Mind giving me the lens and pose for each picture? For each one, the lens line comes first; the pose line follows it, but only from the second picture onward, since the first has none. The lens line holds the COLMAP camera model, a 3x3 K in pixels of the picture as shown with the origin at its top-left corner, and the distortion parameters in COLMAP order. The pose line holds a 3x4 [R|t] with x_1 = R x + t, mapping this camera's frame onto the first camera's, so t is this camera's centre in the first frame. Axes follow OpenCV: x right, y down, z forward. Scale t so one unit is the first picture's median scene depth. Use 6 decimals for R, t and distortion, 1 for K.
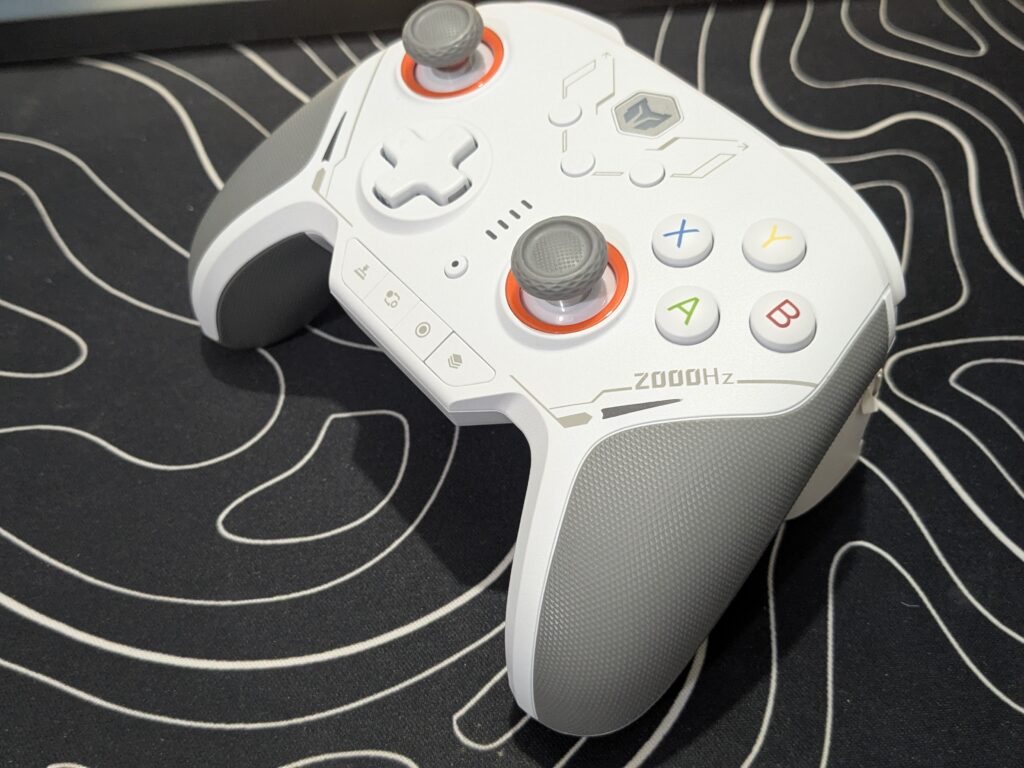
lens RADIAL K [[1098.3, 0, 512.0], [0, 1098.3, 384.0], [0, 0, 1]] dist [0.182394, -0.616460]
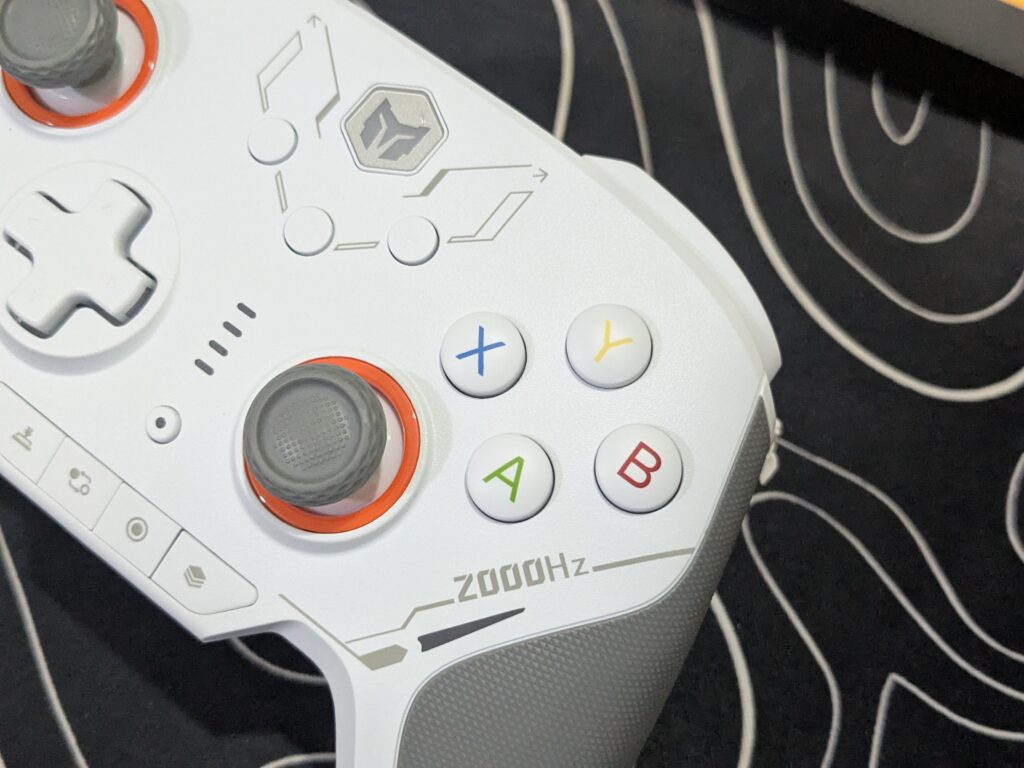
lens RADIAL K [[1098.3, 0, 512.0], [0, 1098.3, 384.0], [0, 0, 1]] dist [0.182394, -0.616460]
pose [[0.966071, -0.208798, 0.152019, 0.060968], [0.150921, 0.934019, 0.323778, -0.333175], [-0.209592, -0.289850, 0.933841, 0.334018]]
